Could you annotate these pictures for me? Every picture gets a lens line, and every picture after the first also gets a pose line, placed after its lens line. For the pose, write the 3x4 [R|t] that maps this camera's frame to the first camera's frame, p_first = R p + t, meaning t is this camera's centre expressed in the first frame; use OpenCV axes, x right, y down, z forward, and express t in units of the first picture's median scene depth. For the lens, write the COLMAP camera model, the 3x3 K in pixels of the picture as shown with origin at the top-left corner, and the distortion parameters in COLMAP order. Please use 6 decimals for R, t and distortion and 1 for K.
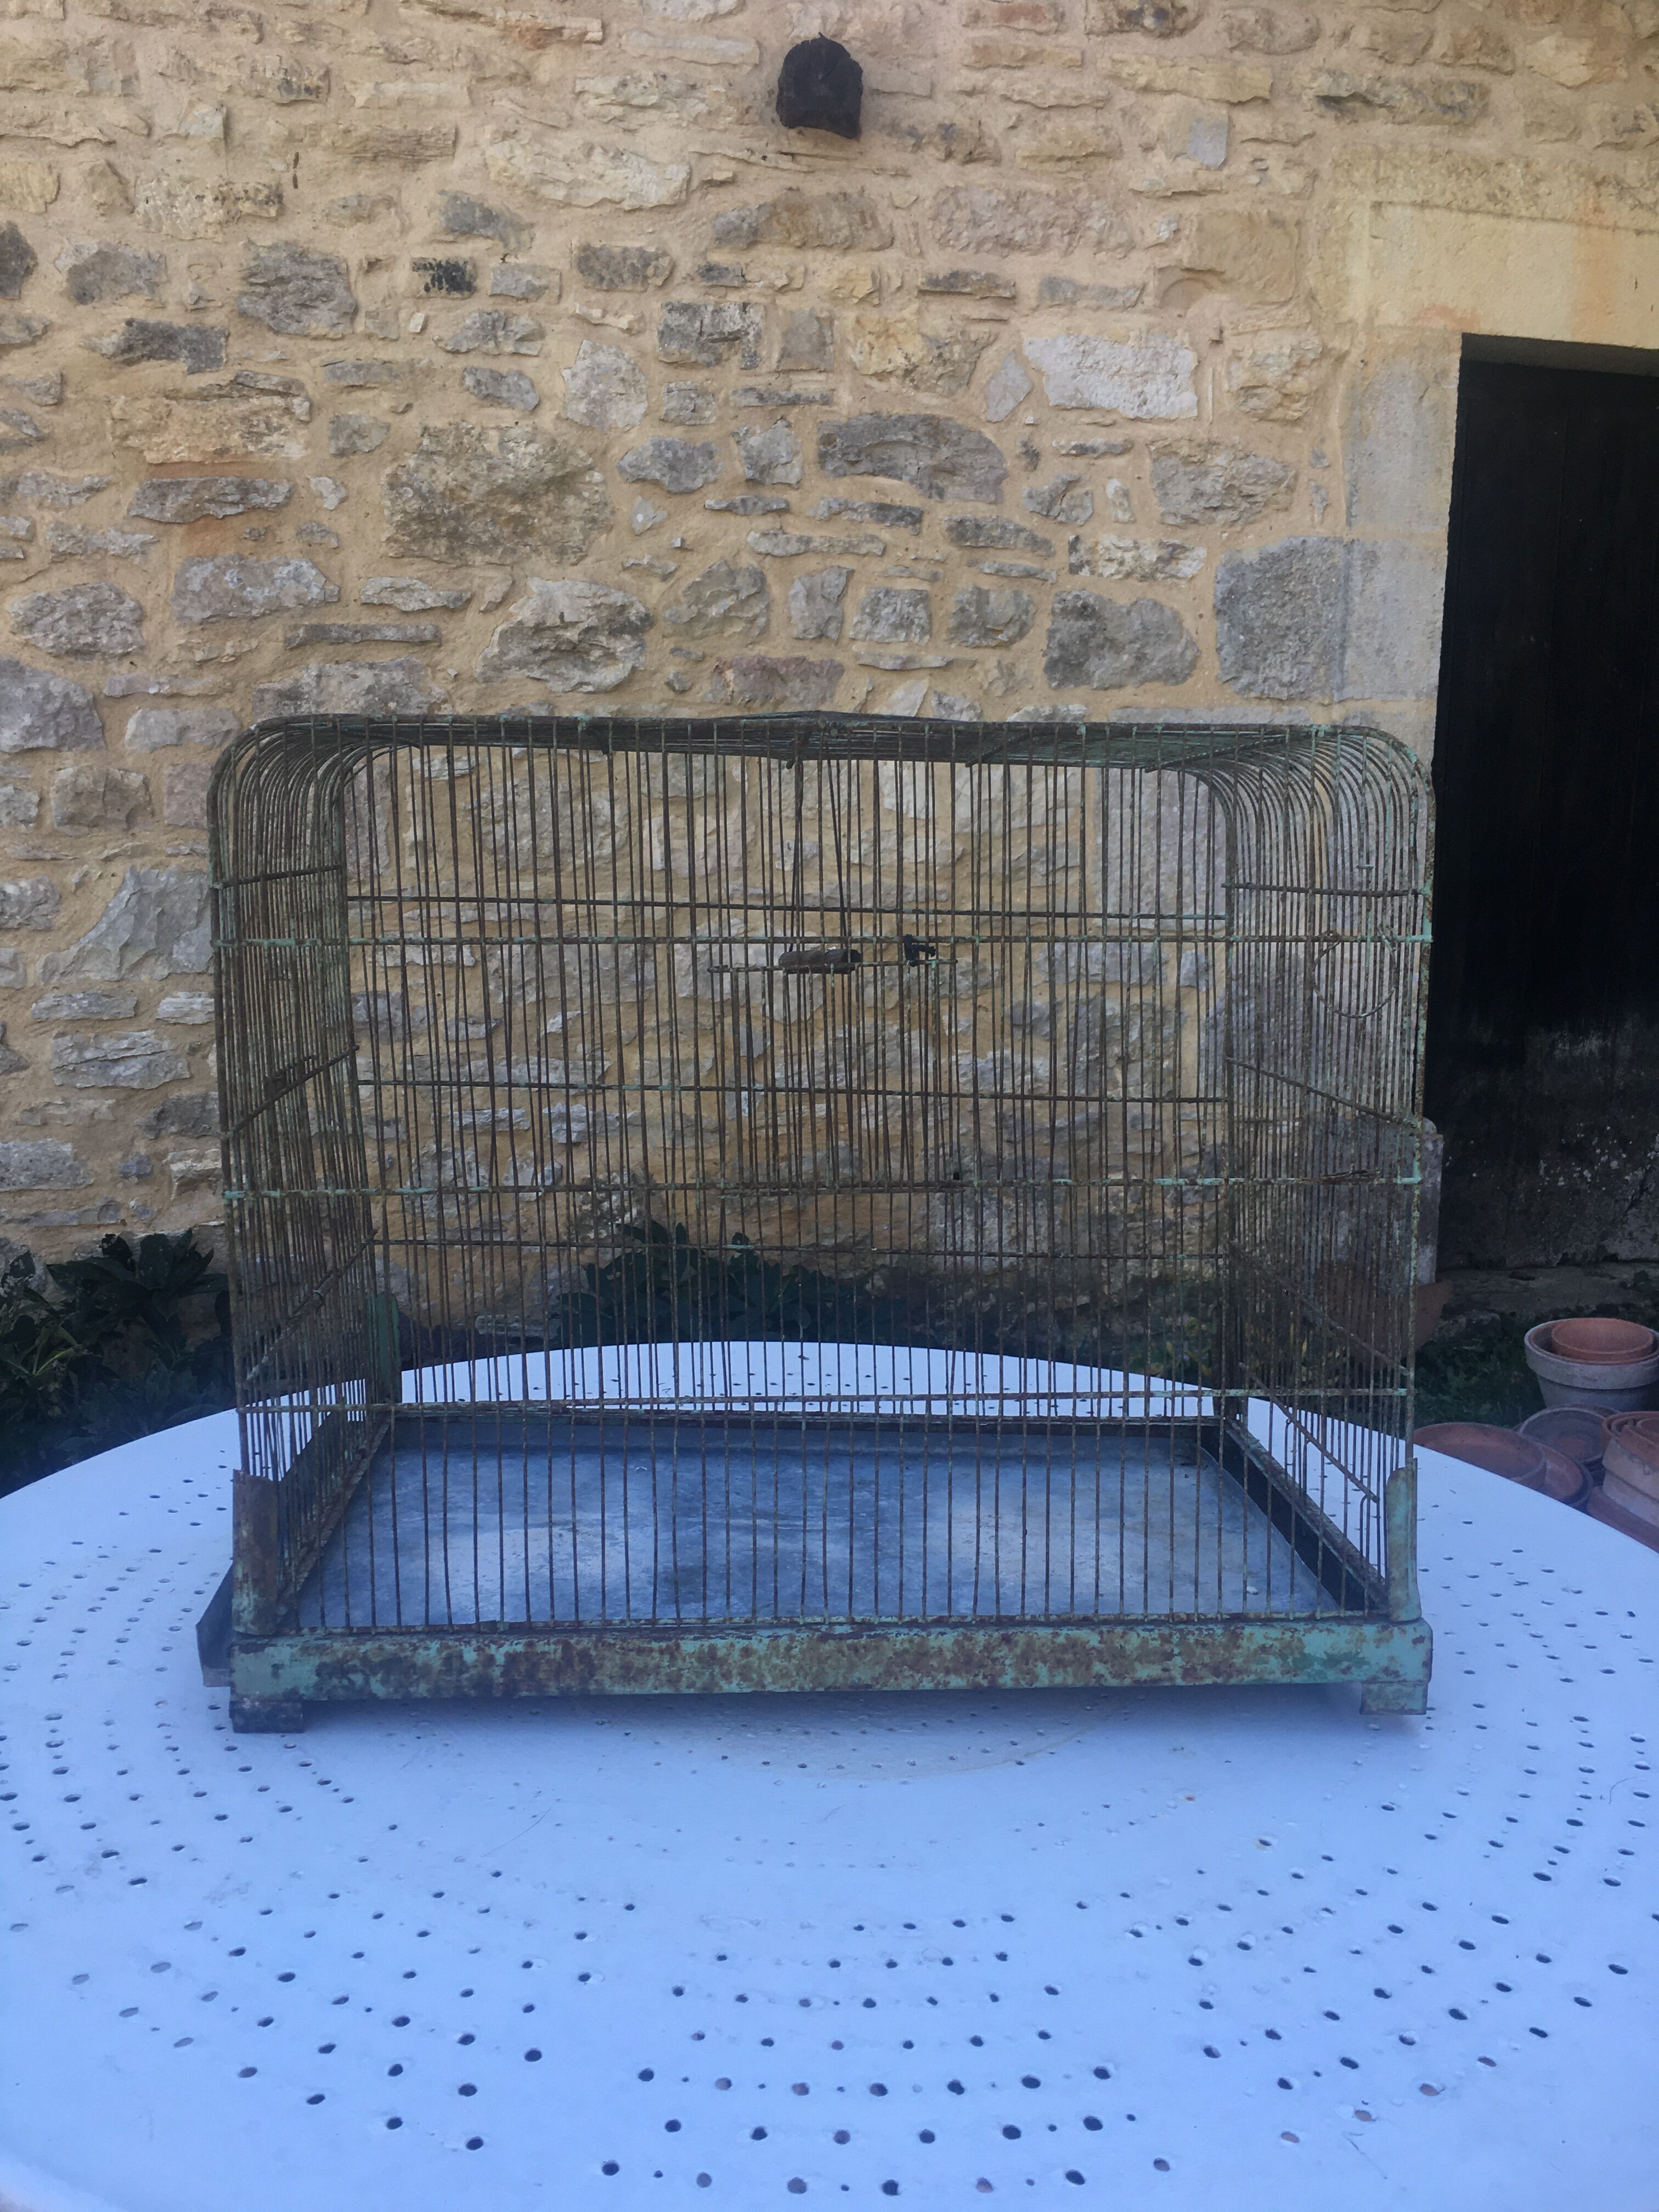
lens RADIAL K [[1903.0, 0, 823.5], [0, 1903.0, 1111.7], [0, 0, 1]] dist [0.079572, -0.125239]
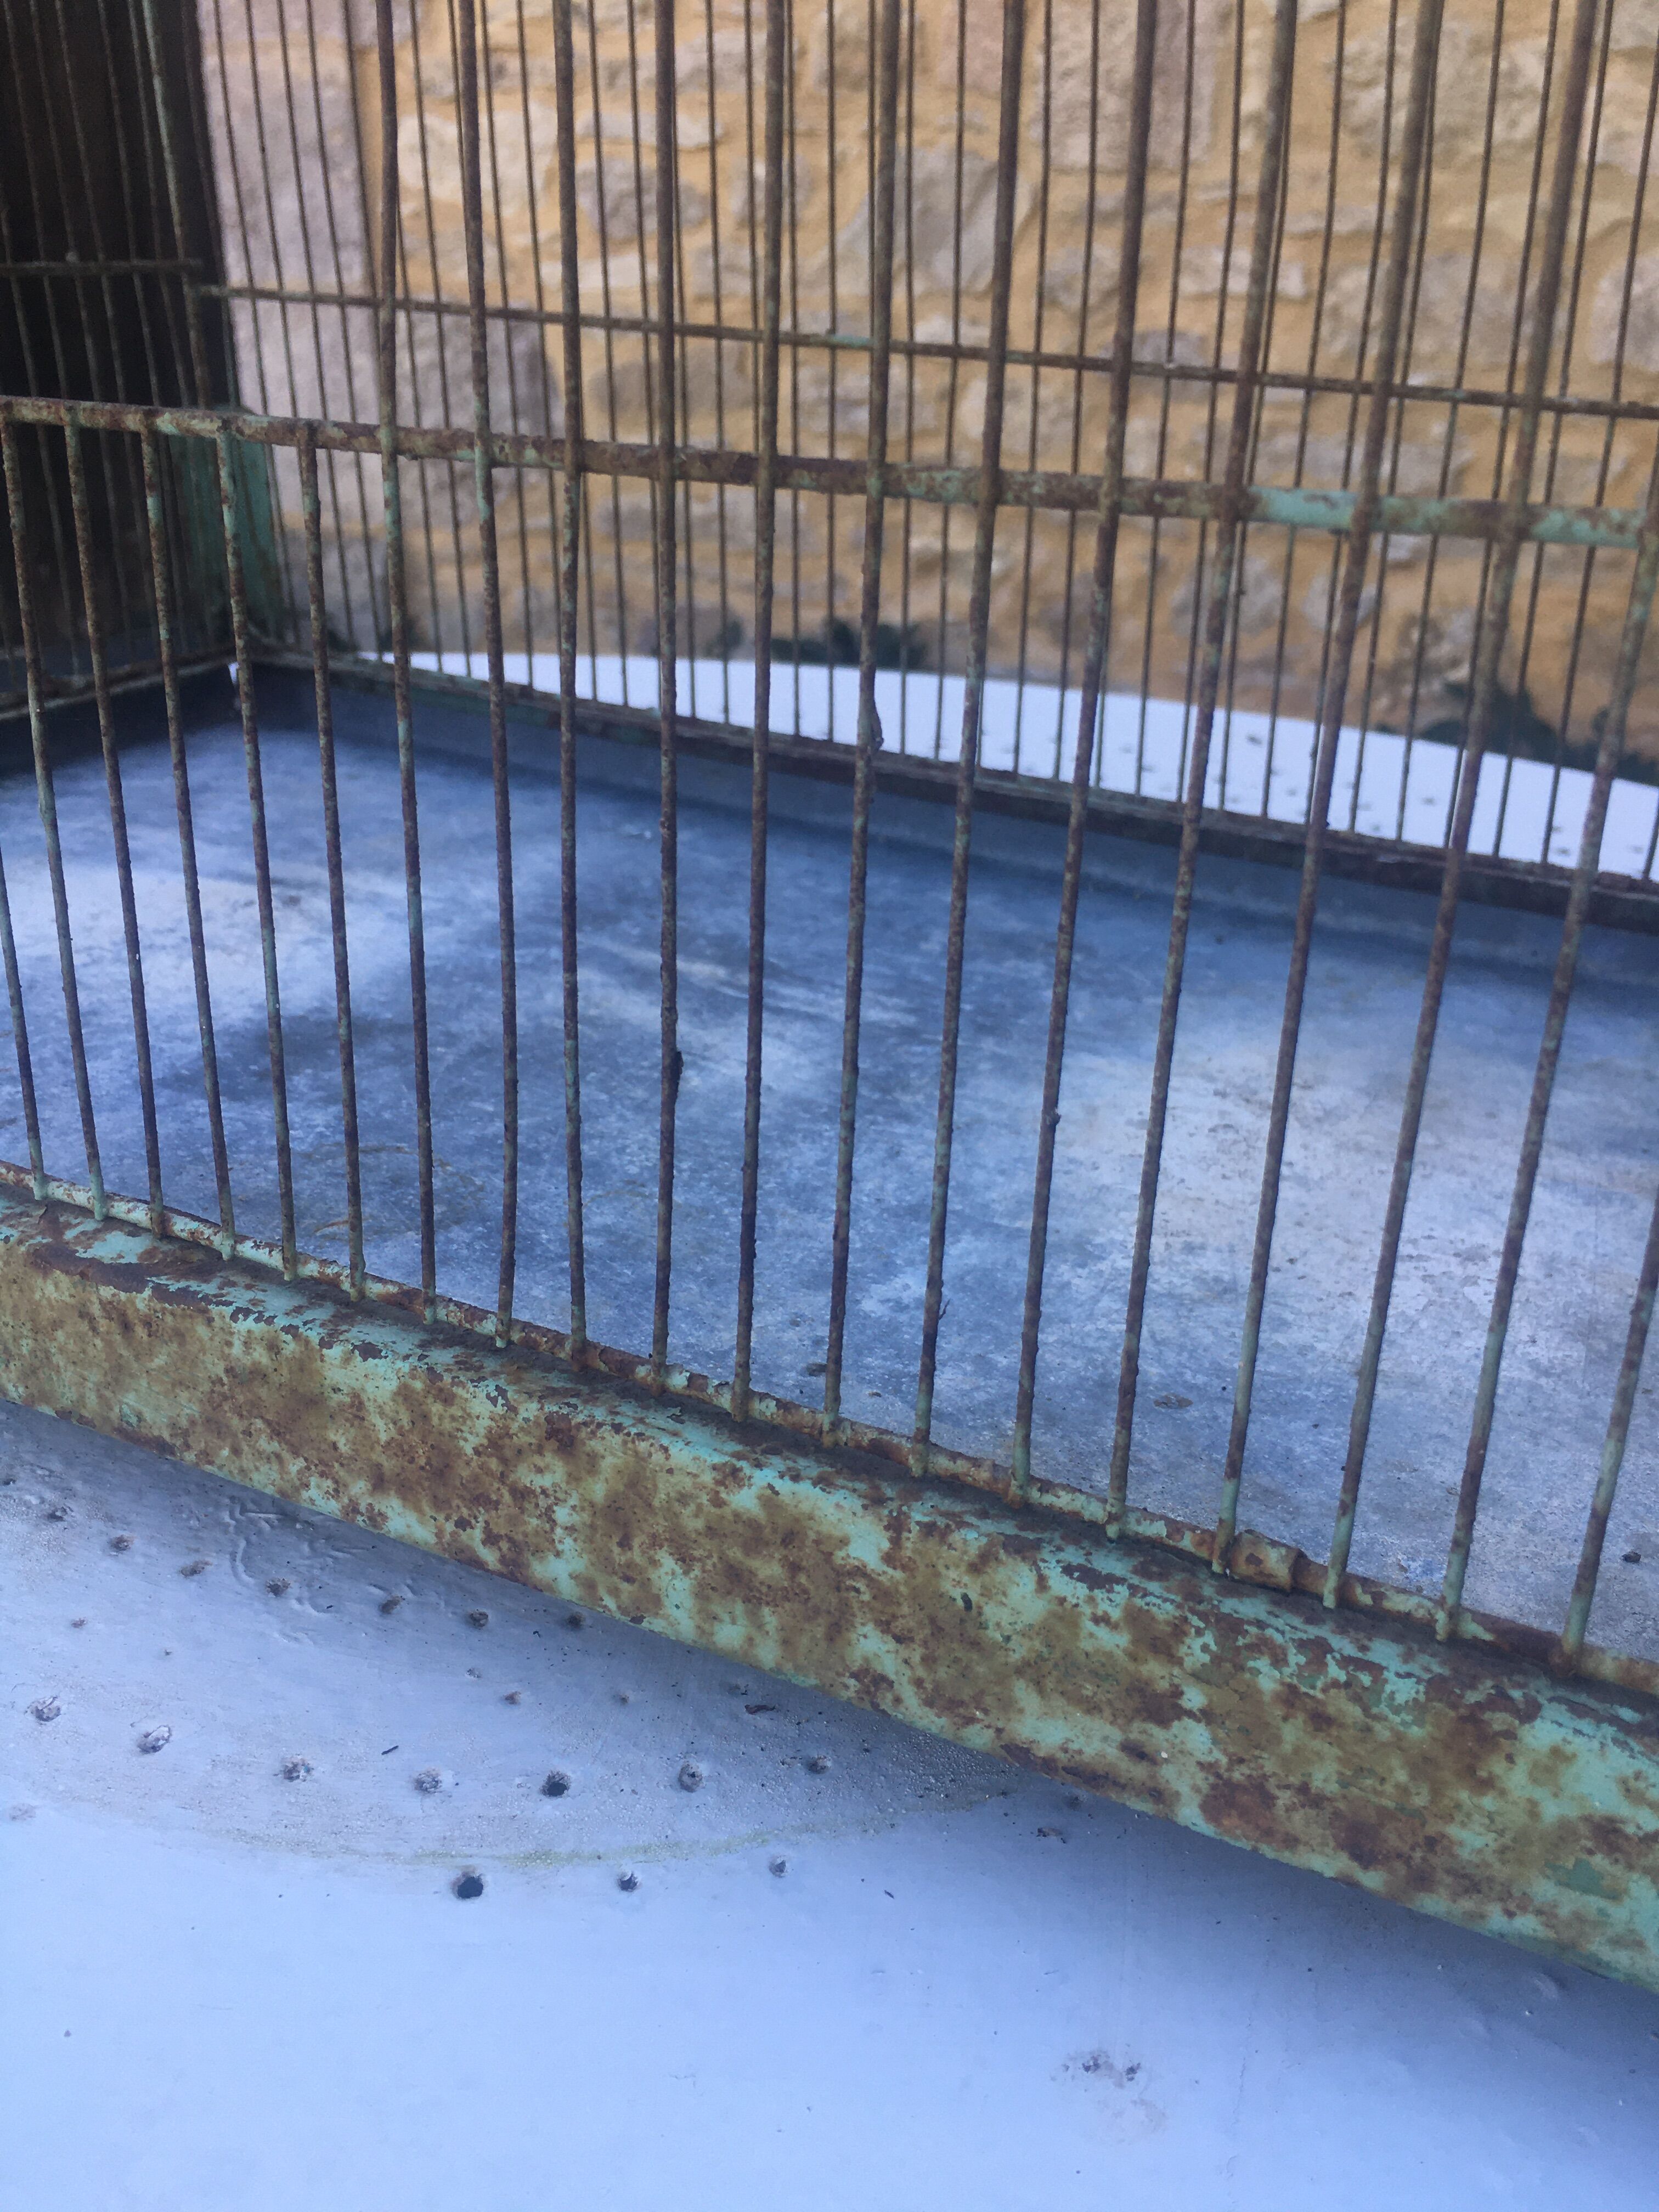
lens RADIAL K [[1903.0, 0, 823.6], [0, 1903.0, 1144.4], [0, 0, 1]] dist [0.079572, -0.125239]
pose [[0.868987, 0.224323, -0.441067, 0.062071], [-0.100833, 0.952914, 0.285985, 0.042602], [0.484452, -0.204043, 0.850690, 0.214692]]
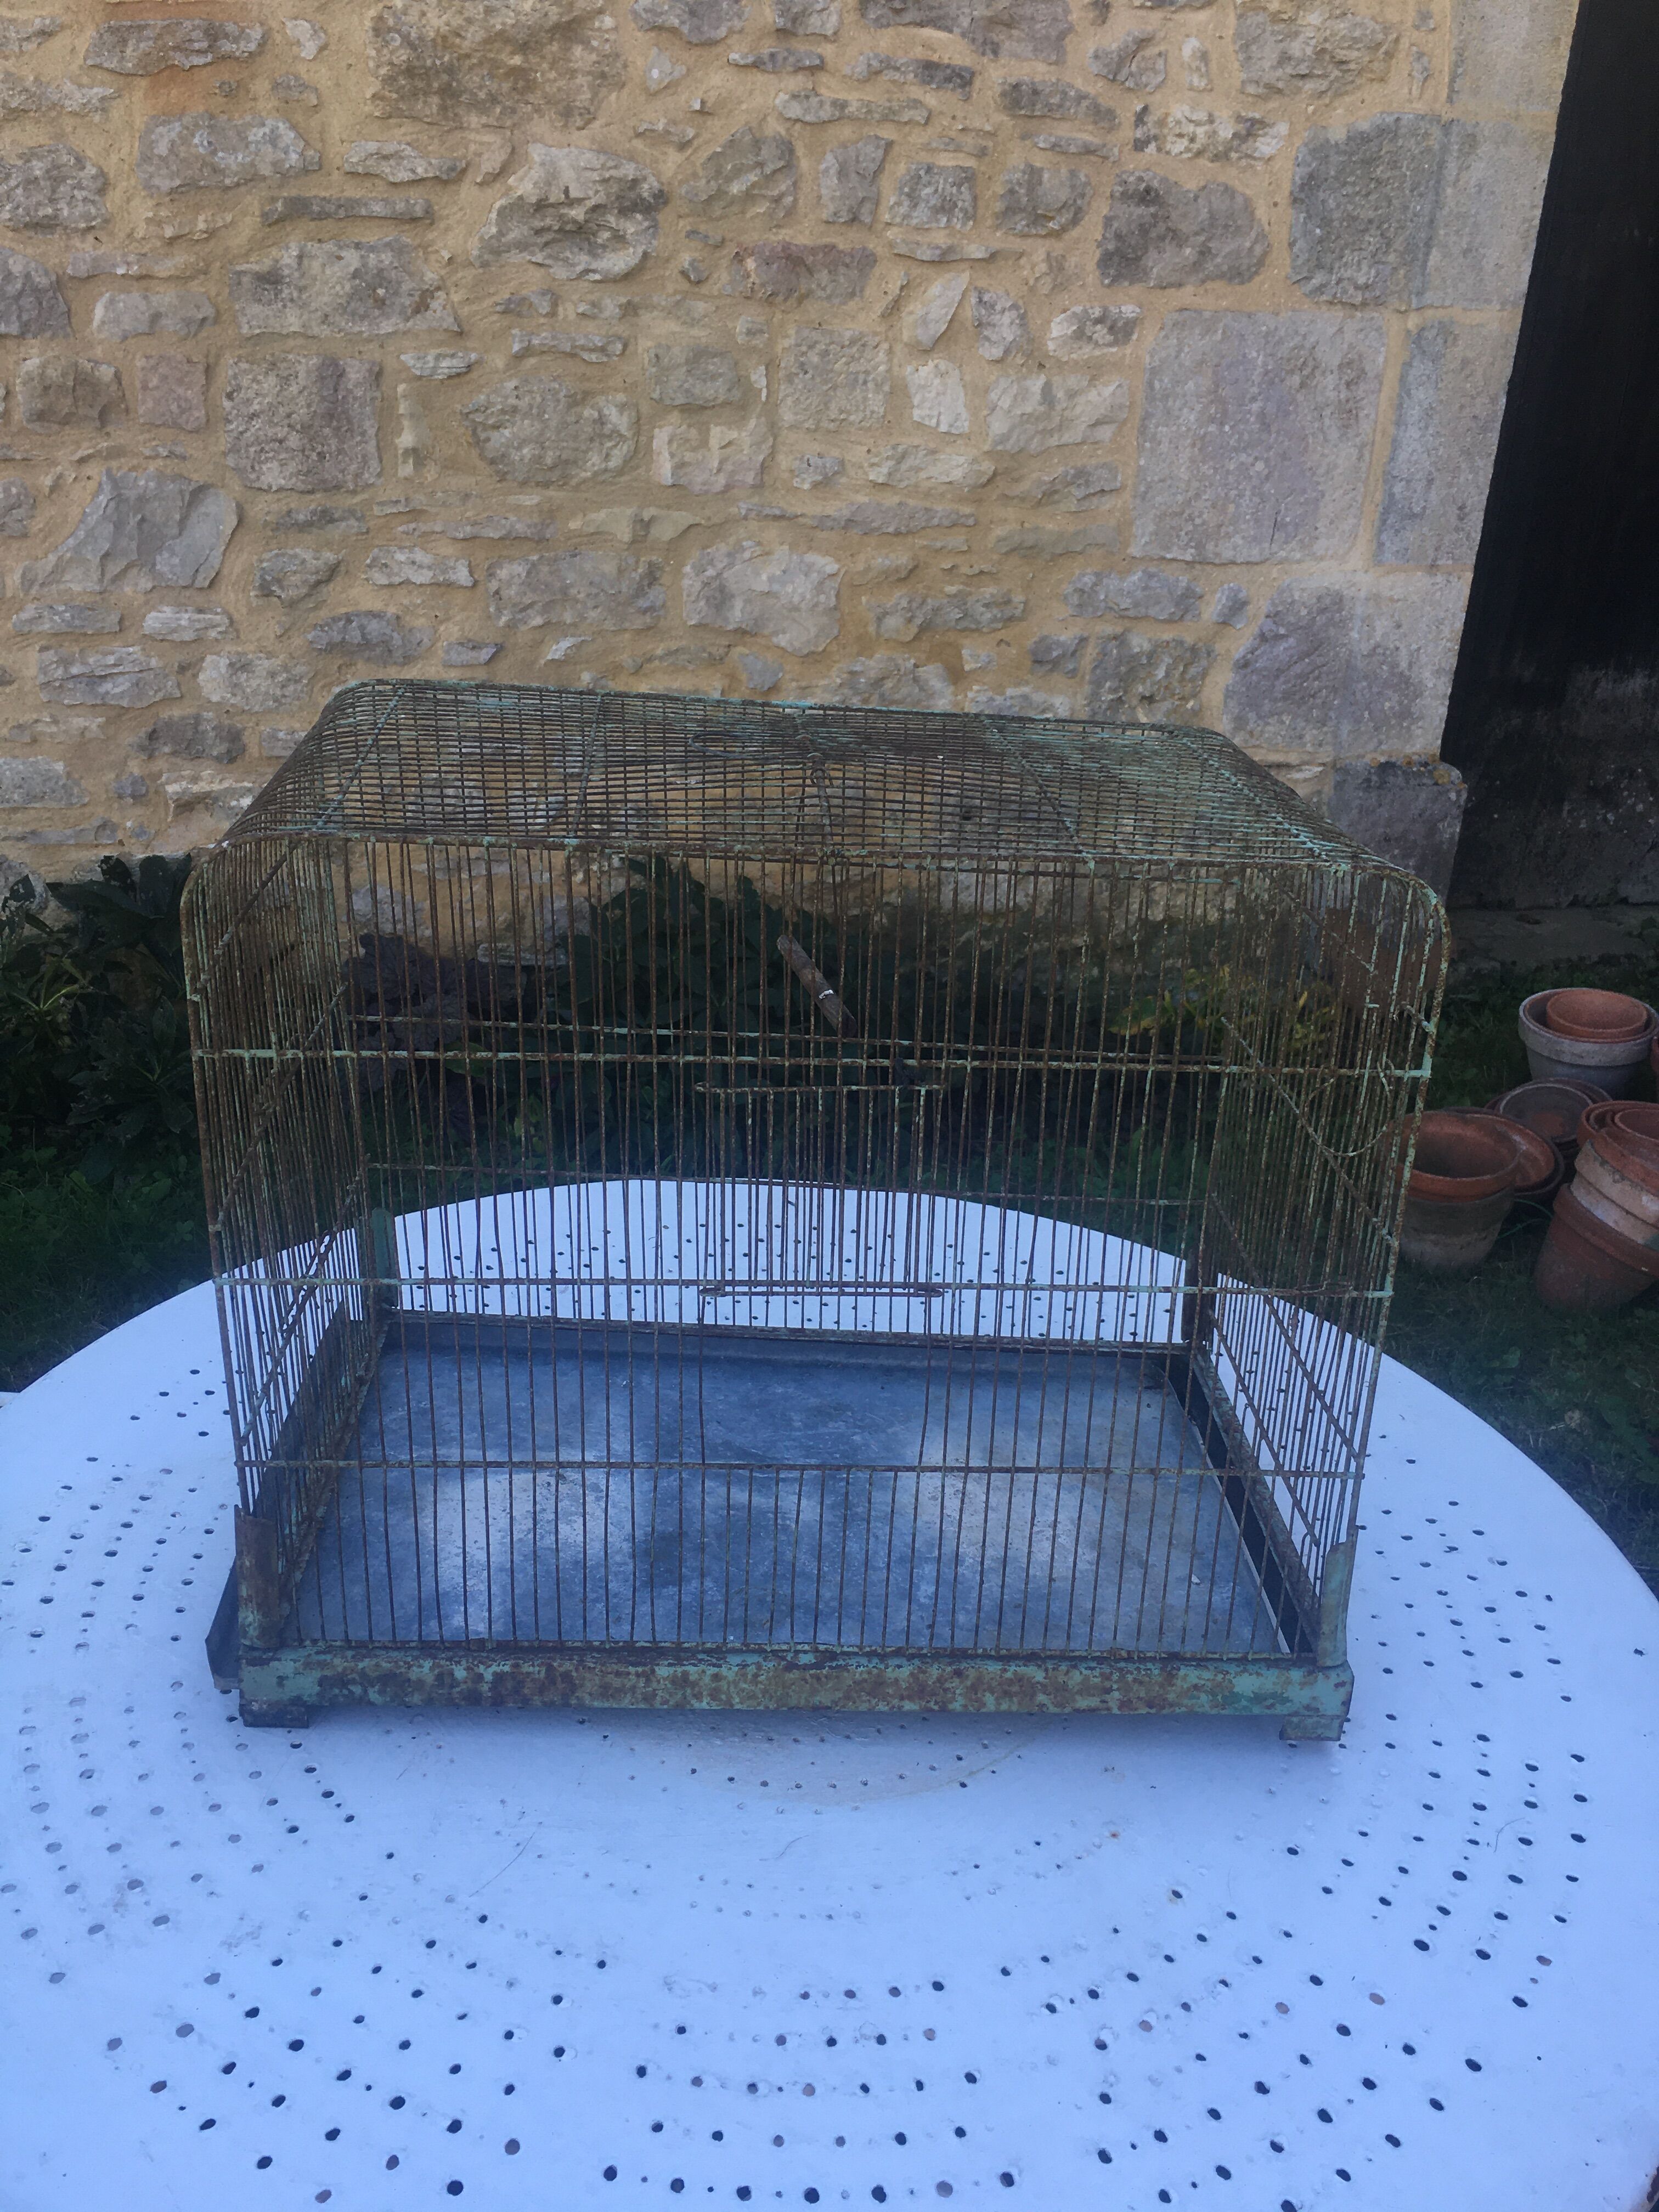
lens RADIAL K [[1903.0, 0, 824.6], [0, 1903.0, 1122.1], [0, 0, 1]] dist [0.079572, -0.125239]
pose [[0.999112, 0.042079, 0.002088, 0.001364], [-0.041164, 0.964428, 0.261122, -0.080584], [0.008974, -0.260976, 0.965304, 0.010778]]
